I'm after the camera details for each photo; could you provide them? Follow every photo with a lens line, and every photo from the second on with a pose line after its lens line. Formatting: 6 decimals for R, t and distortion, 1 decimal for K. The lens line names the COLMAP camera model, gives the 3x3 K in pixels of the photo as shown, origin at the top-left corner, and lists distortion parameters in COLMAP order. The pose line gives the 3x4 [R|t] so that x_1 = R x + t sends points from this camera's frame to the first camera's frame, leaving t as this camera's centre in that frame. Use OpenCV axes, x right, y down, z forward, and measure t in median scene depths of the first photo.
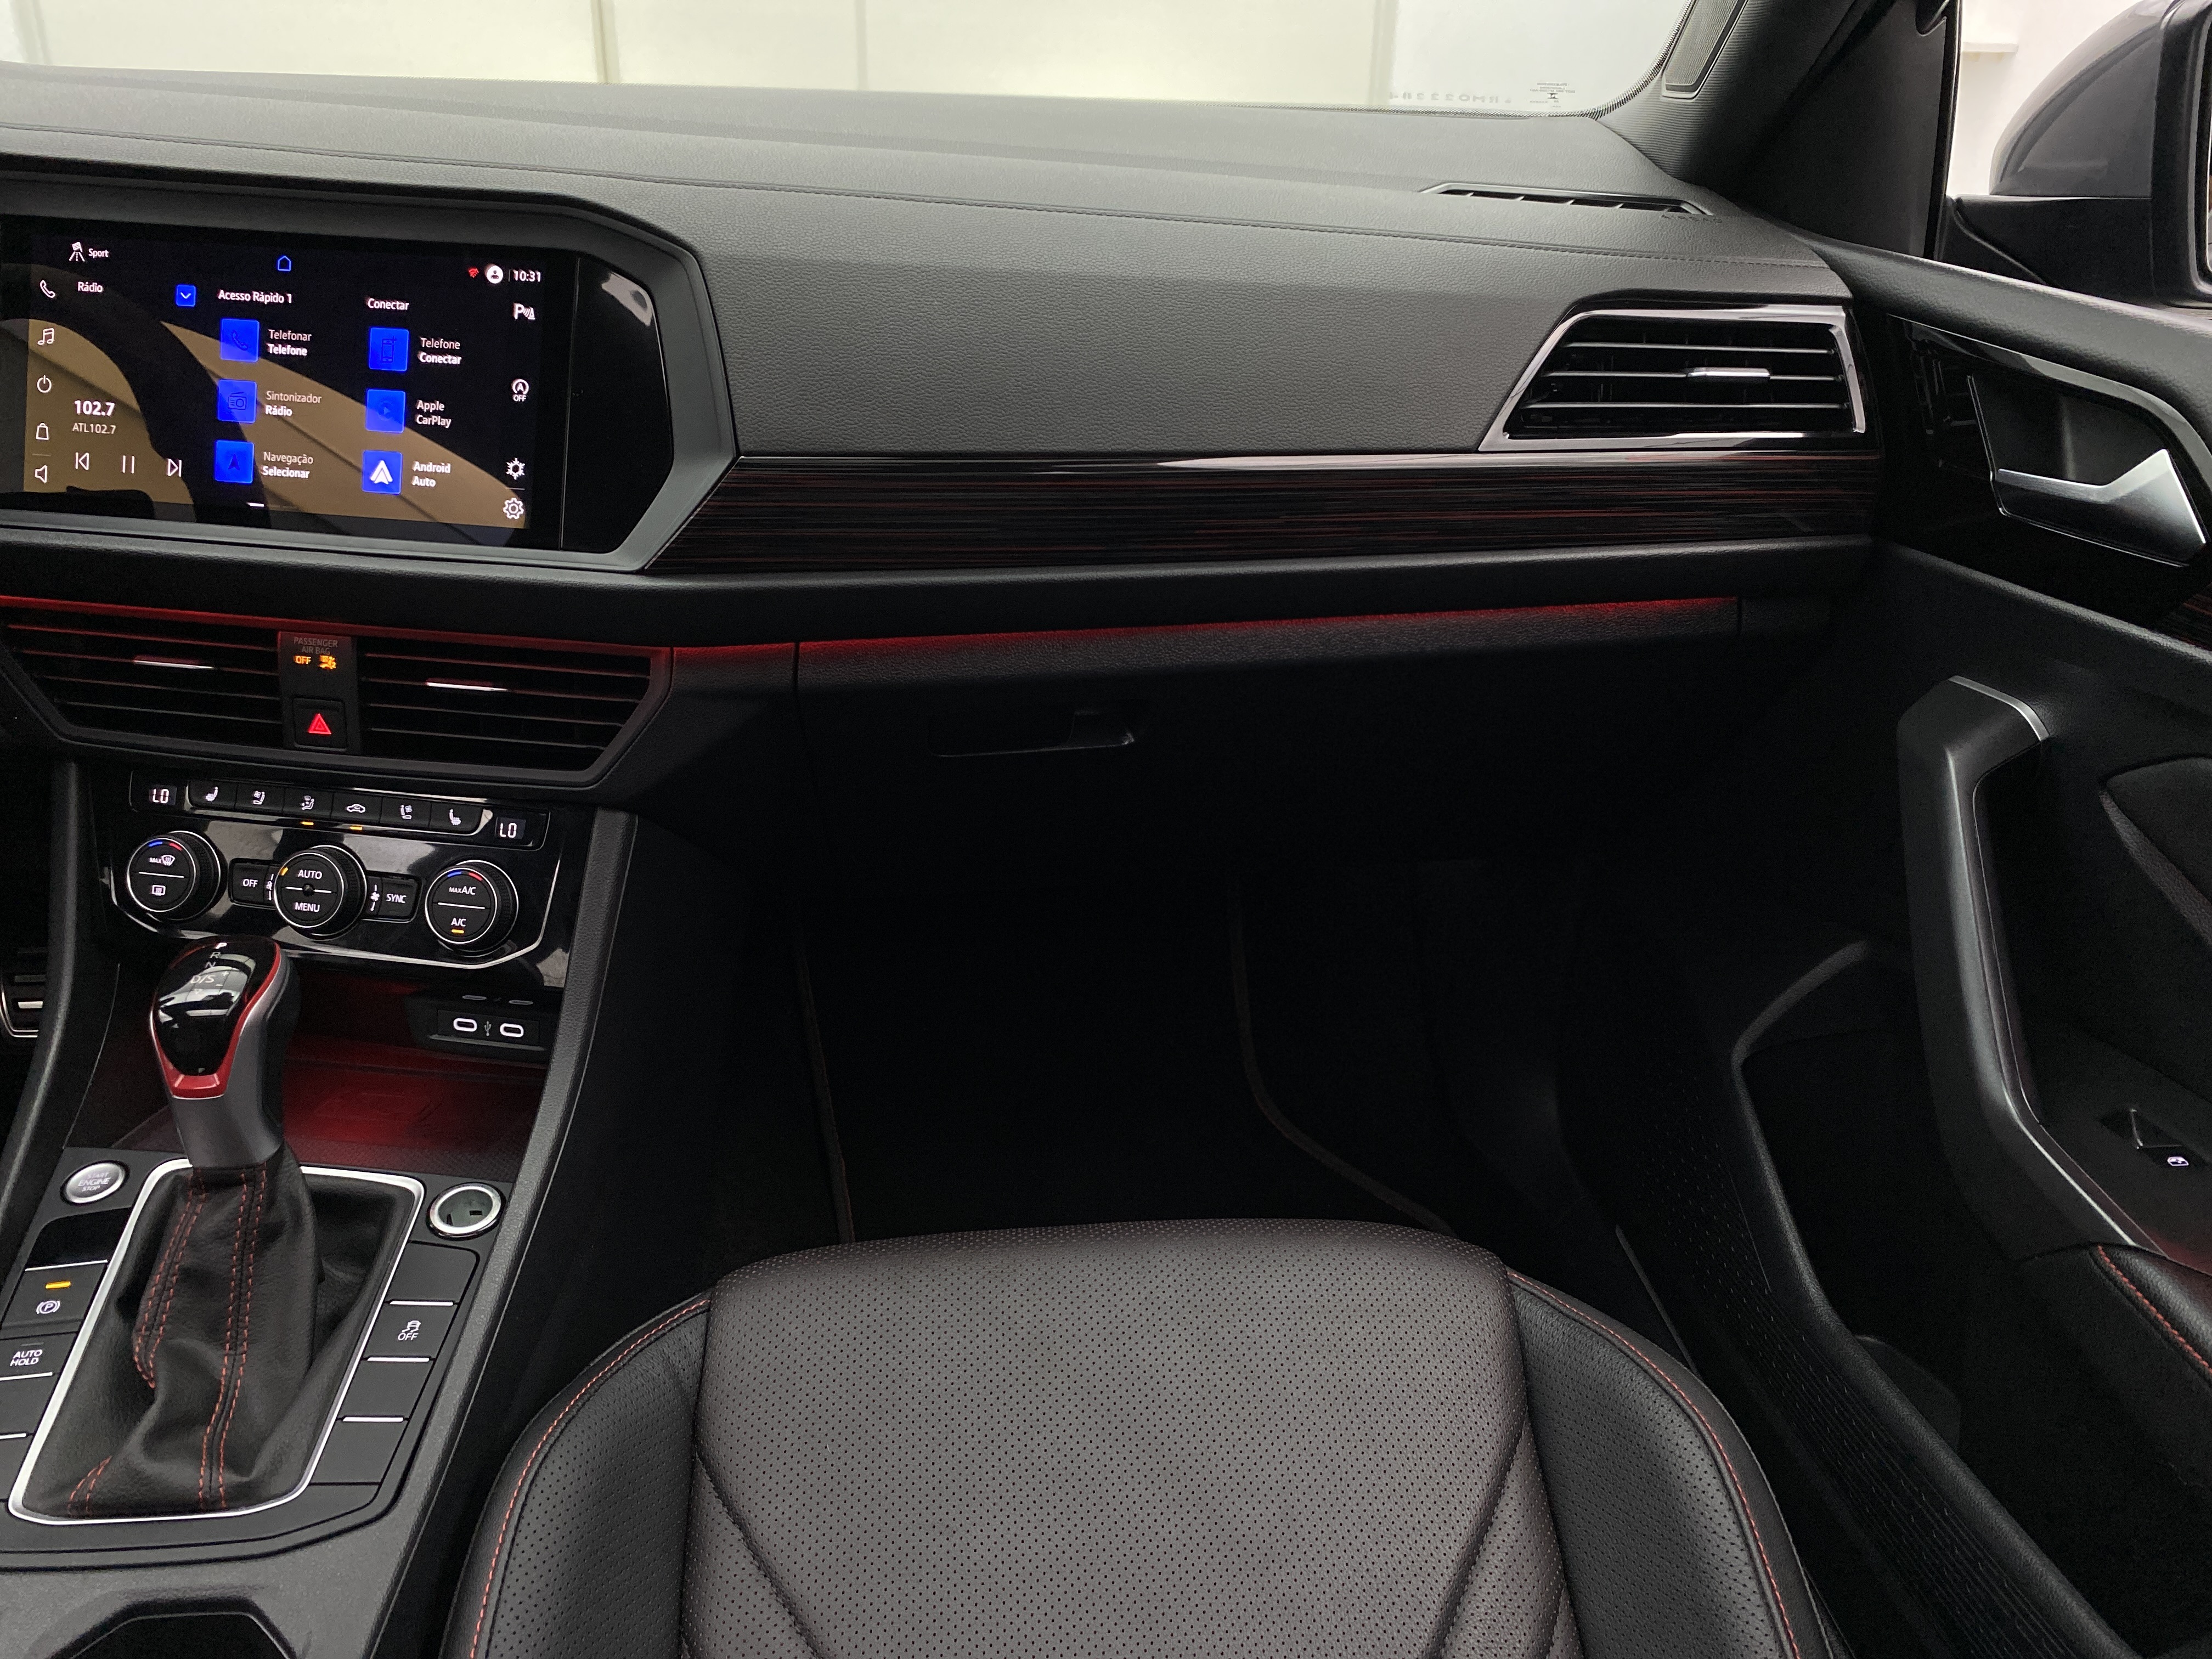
lens RADIAL K [[1687.6, 0, 1106.6], [0, 1687.6, 831.7], [0, 0, 1]] dist [-0.007943, 0.000670]
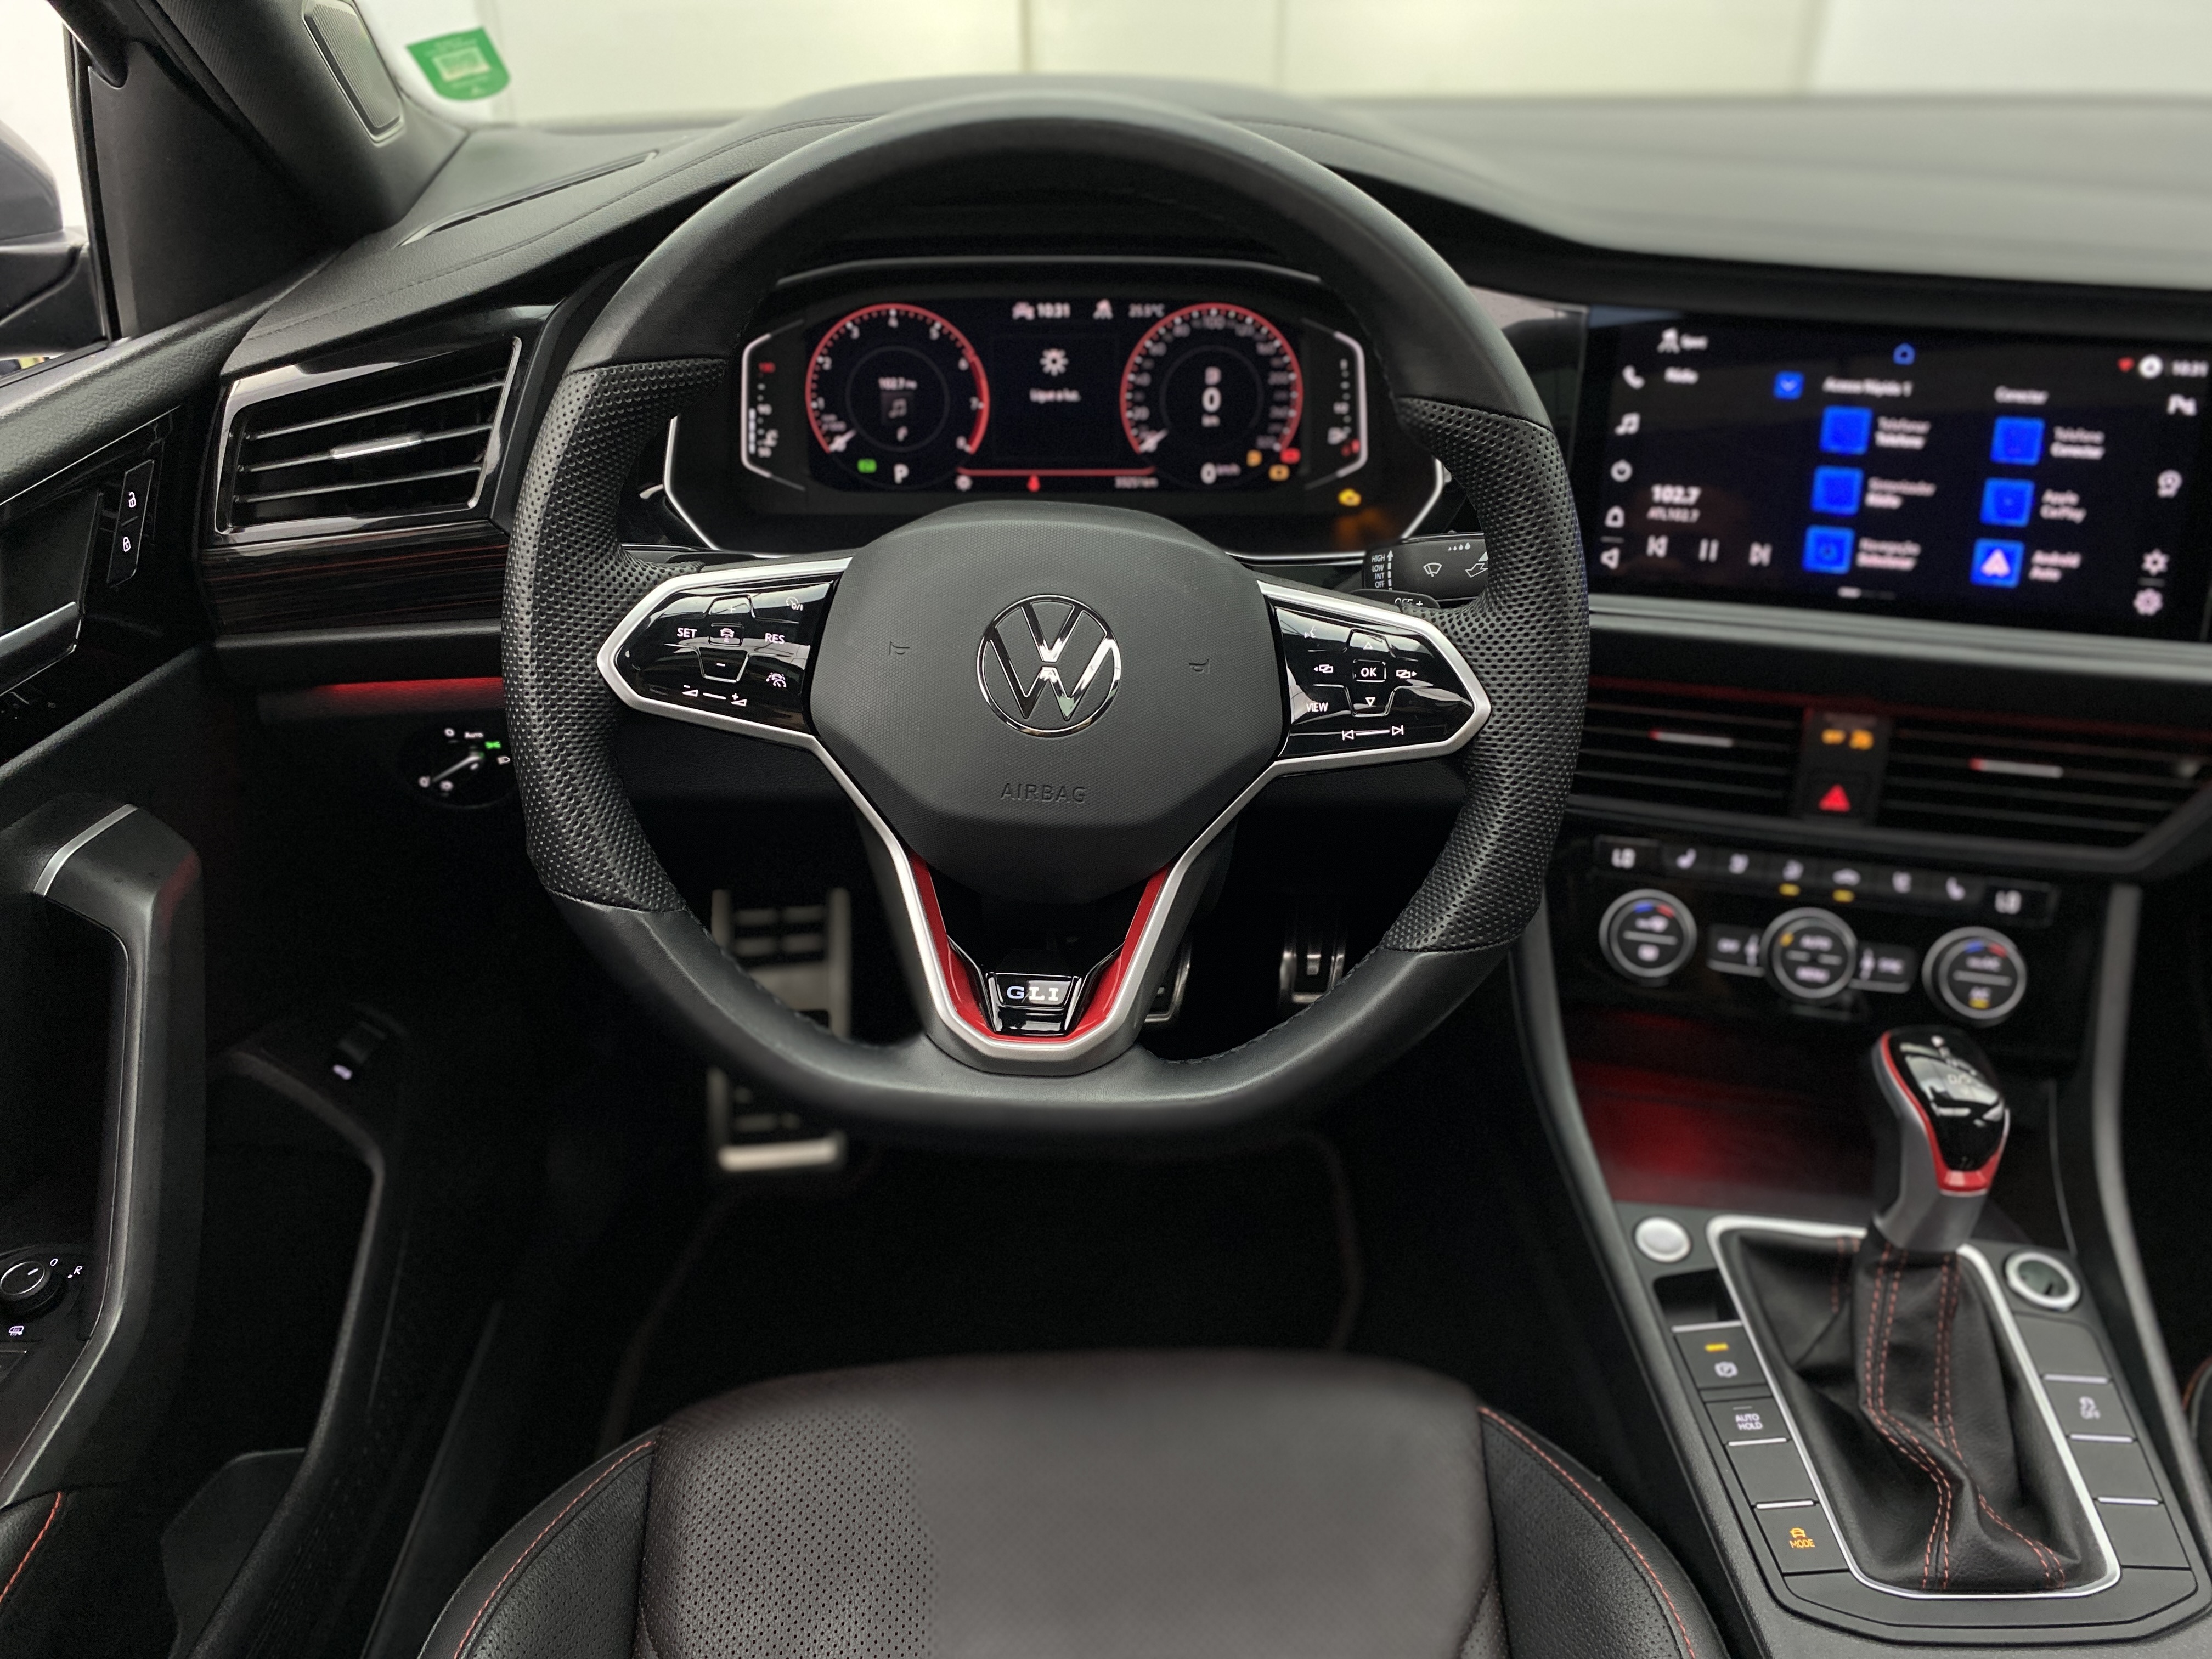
lens RADIAL K [[1687.6, 0, 1104.9], [0, 1687.6, 824.7], [0, 0, 1]] dist [-0.007943, 0.000670]
pose [[0.994456, 0.015625, -0.103989, -0.848833], [-0.008911, 0.997864, 0.064713, -0.116415], [0.104778, -0.063428, 0.992471, -0.067817]]
